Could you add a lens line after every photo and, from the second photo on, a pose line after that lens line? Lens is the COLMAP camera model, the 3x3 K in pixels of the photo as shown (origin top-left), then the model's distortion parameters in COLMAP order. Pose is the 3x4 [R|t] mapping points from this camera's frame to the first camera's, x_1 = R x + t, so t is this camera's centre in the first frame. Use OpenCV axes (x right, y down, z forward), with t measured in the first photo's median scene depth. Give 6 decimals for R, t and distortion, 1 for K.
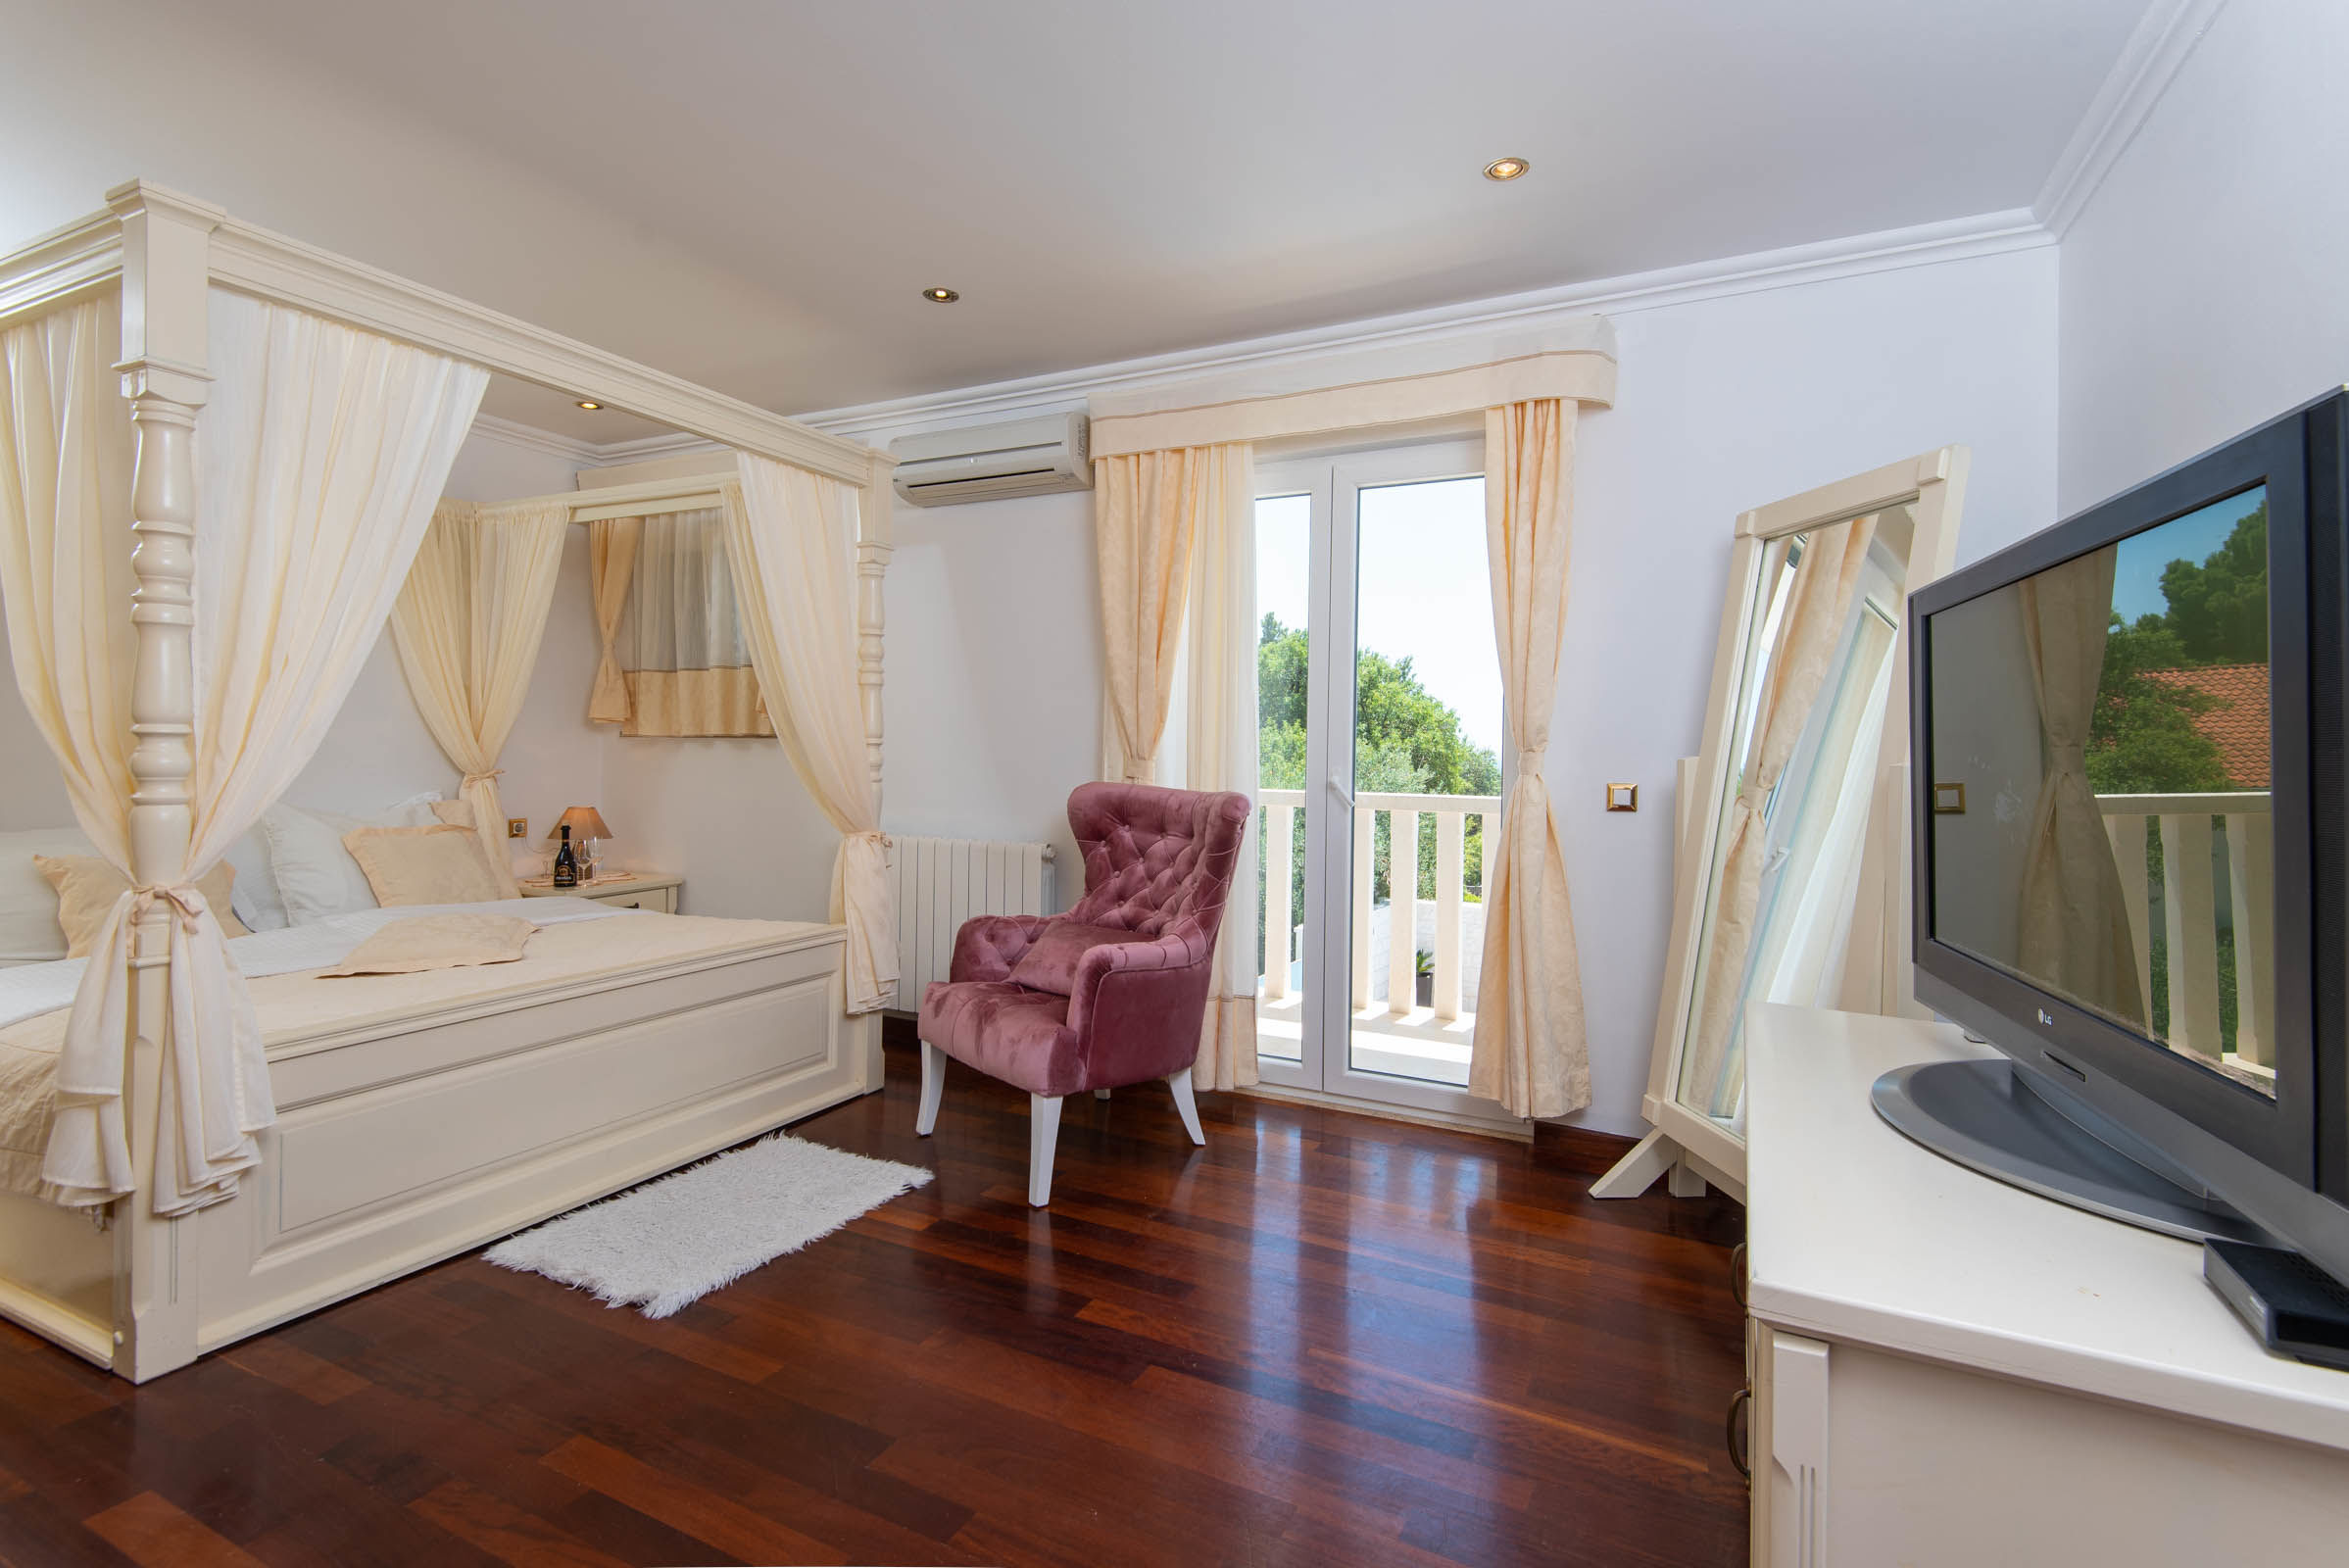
lens RADIAL K [[1080.7, 0, 1182.9], [0, 1080.7, 754.3], [0, 0, 1]] dist [0.016242, -0.010323]
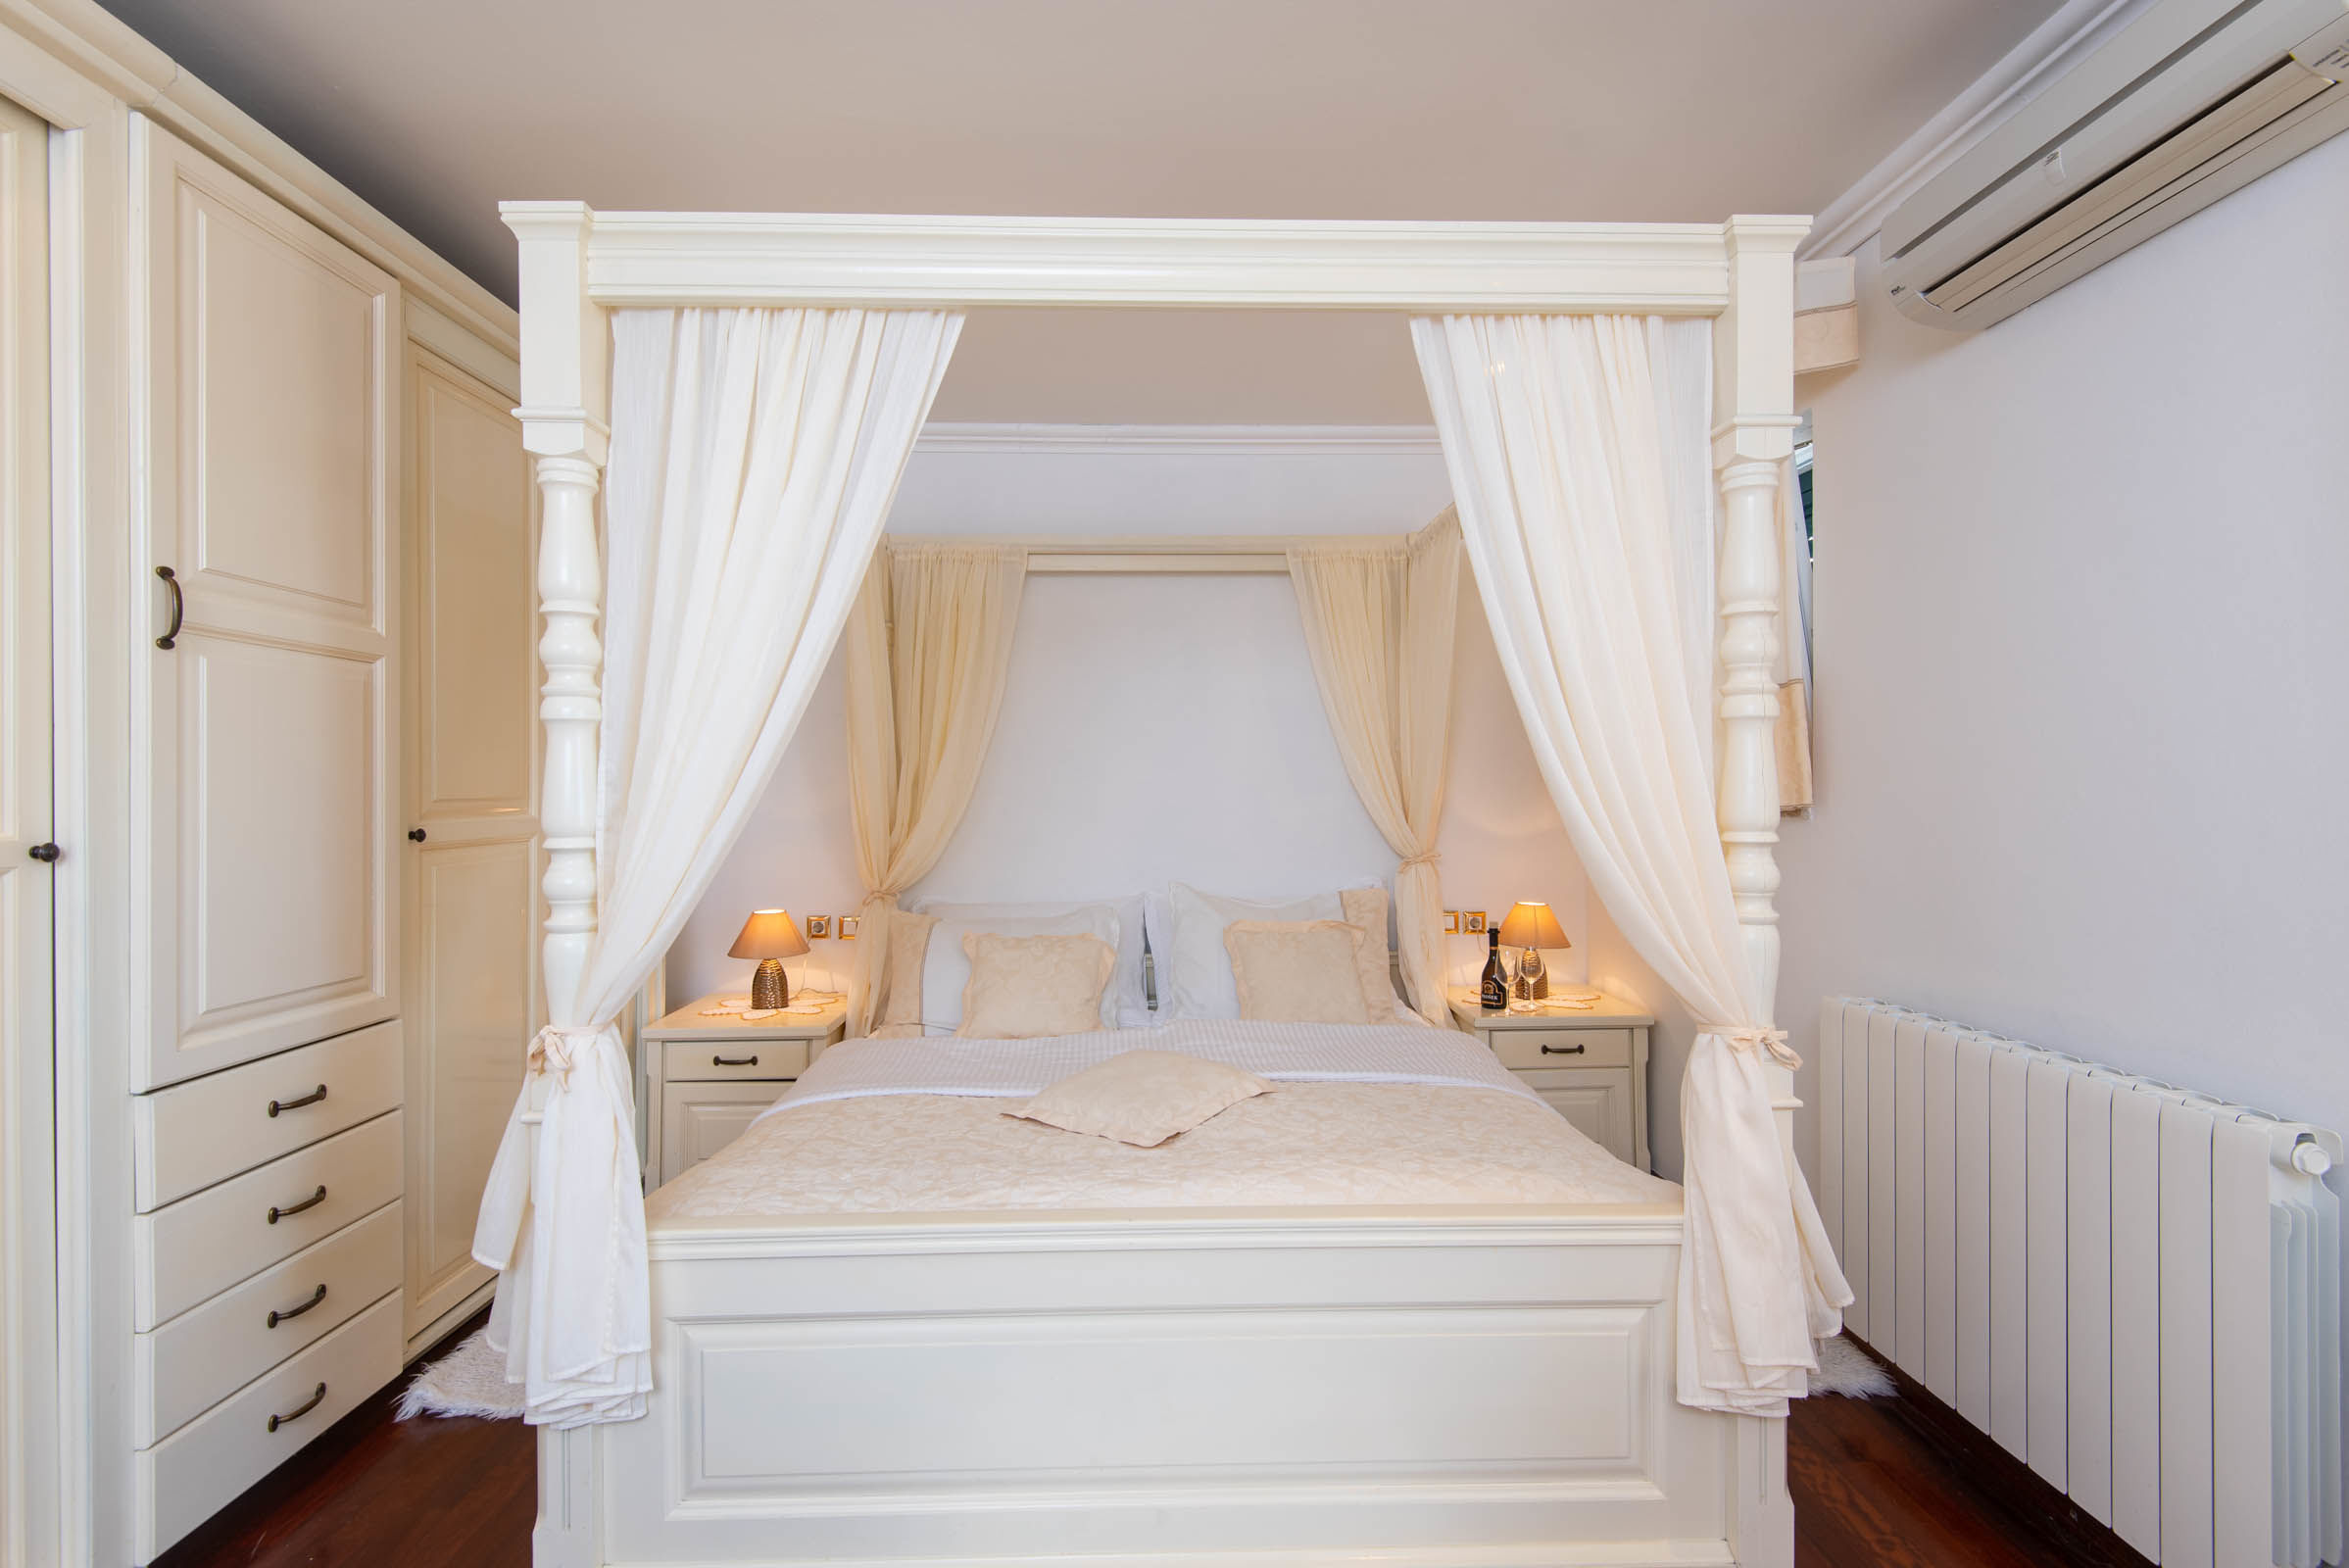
lens RADIAL K [[1080.7, 0, 1185.8], [0, 1080.7, 801.2], [0, 0, 1]] dist [0.016242, -0.010323]
pose [[0.459596, -0.012478, -0.888041, 0.025458], [0.005318, 0.999922, -0.011298, -0.026134], [0.888112, 0.000470, 0.459626, 0.613828]]
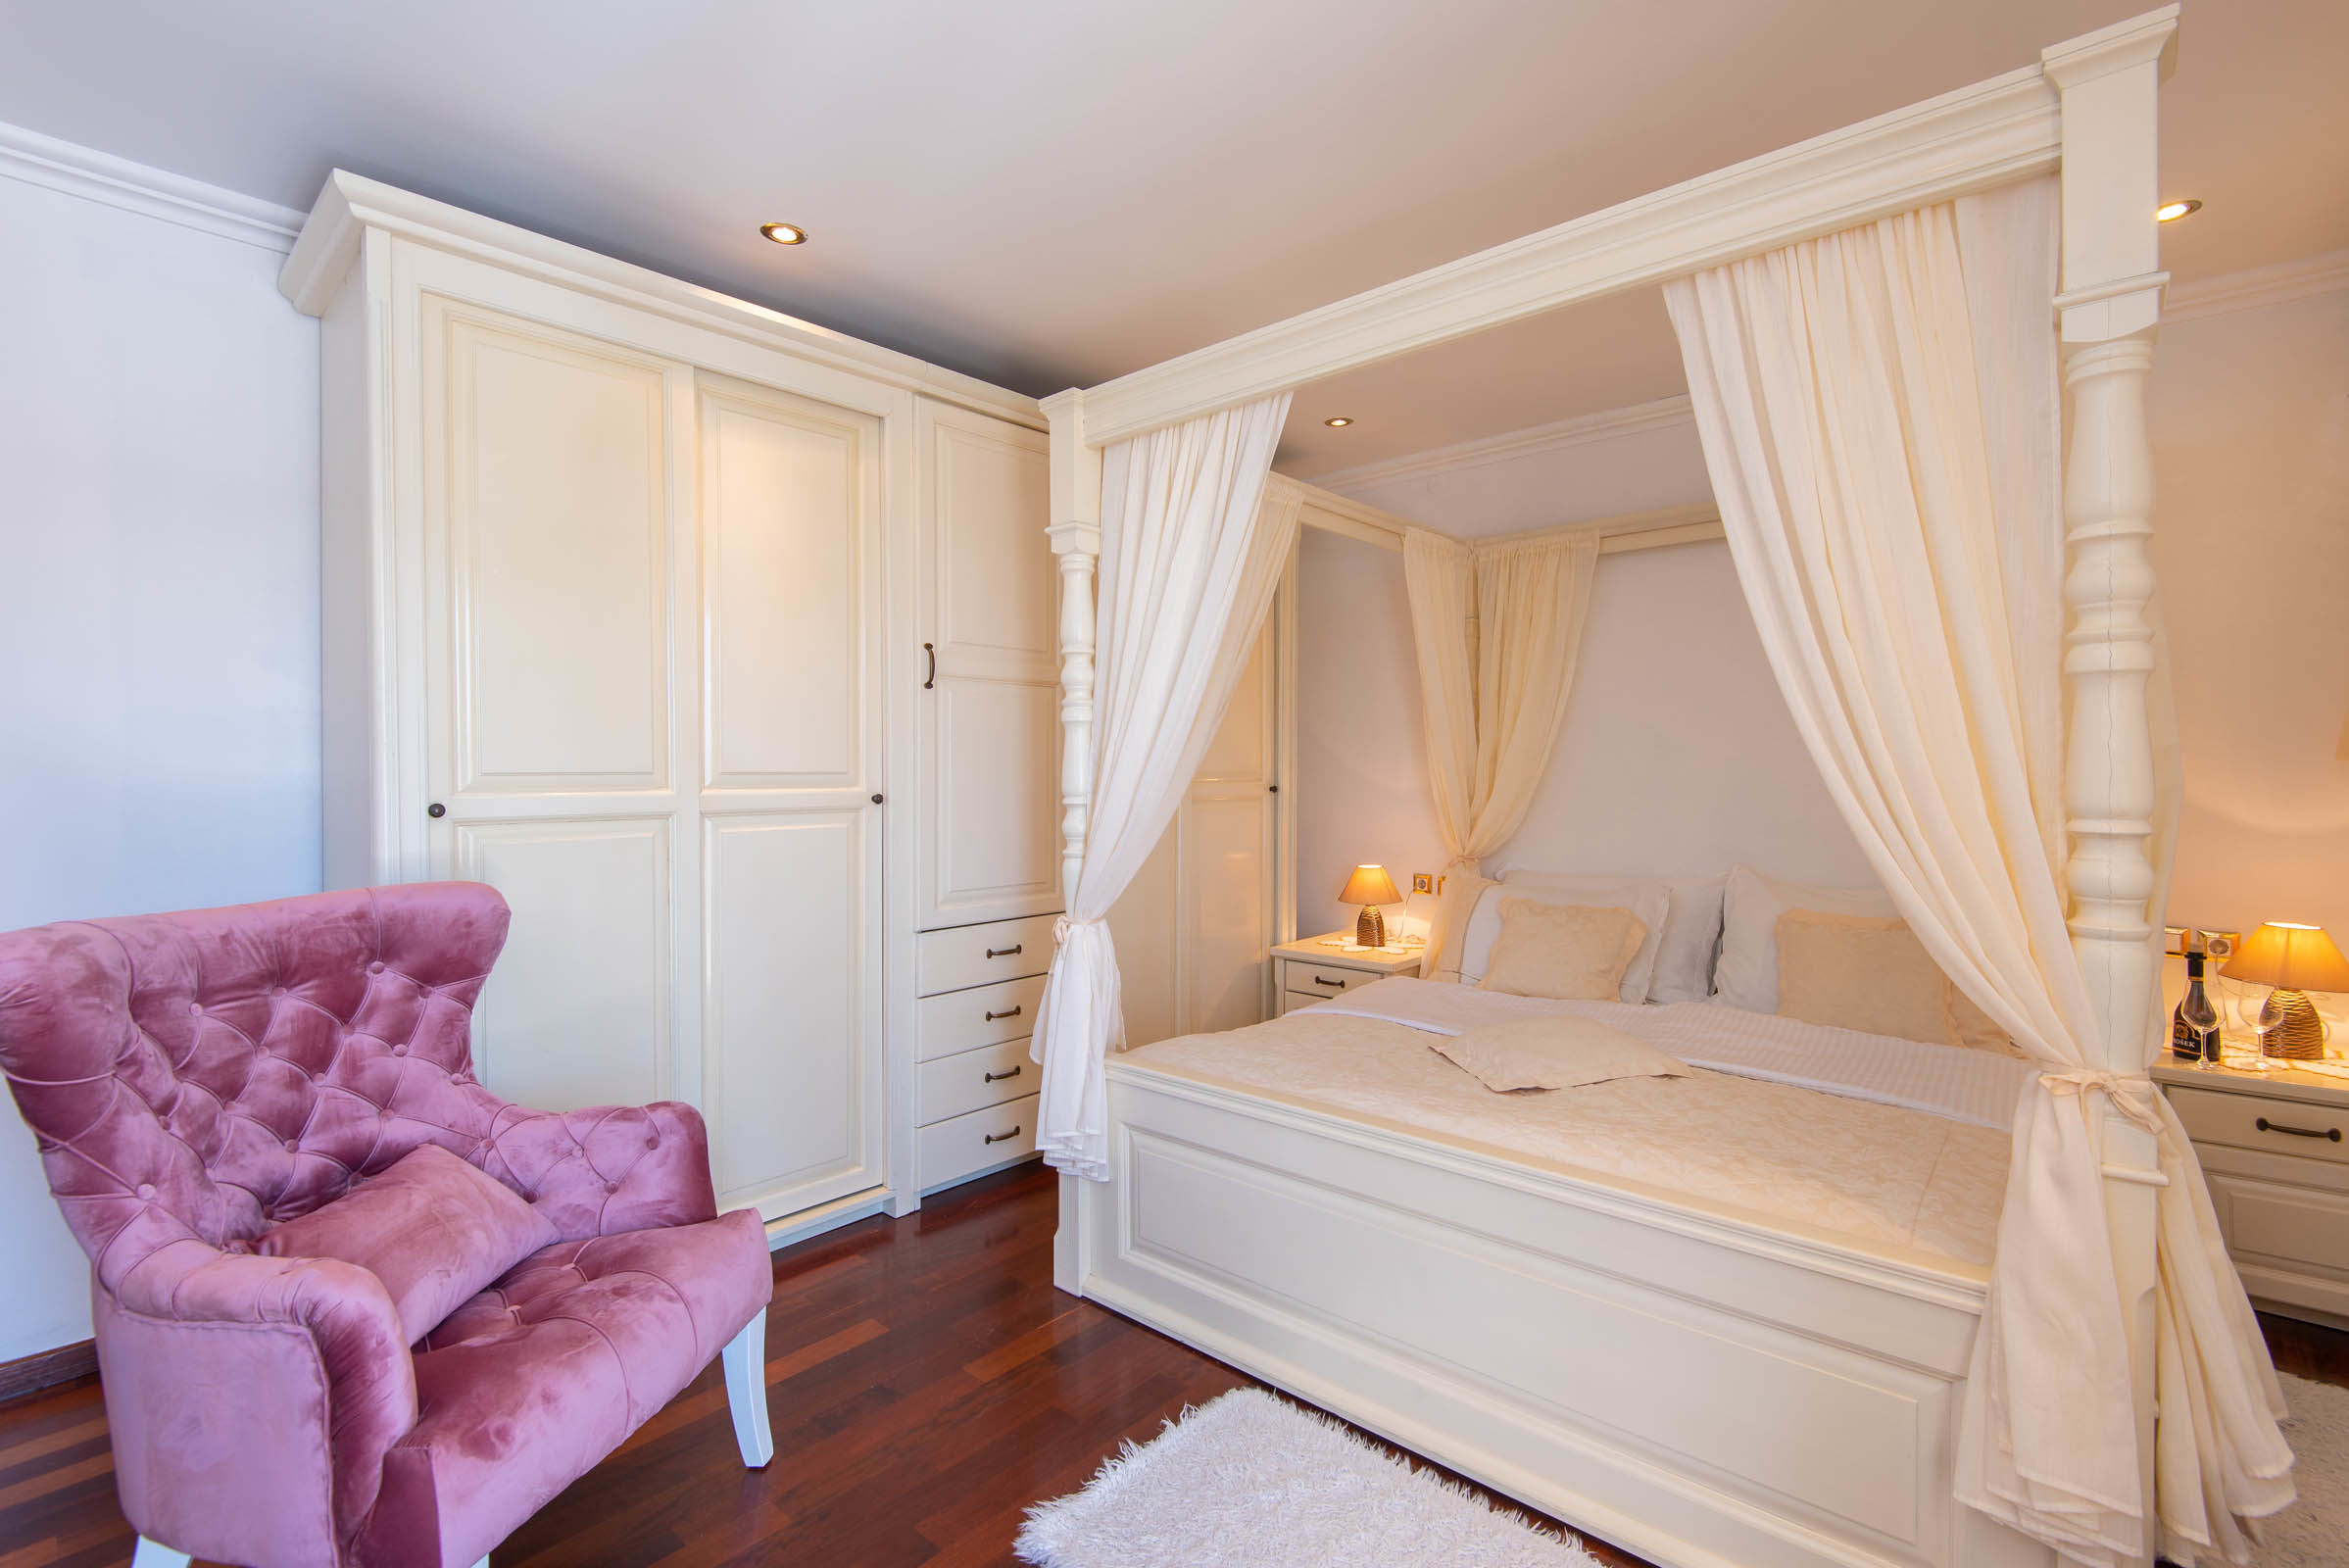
lens RADIAL K [[1080.7, 0, 1184.5], [0, 1080.7, 772.2], [0, 0, 1]] dist [0.016242, -0.010323]
pose [[-0.275369, -0.011160, -0.961274, 0.173204], [-0.006929, 0.999930, -0.009624, -0.027467], [0.961314, 0.004010, -0.275426, 0.879509]]
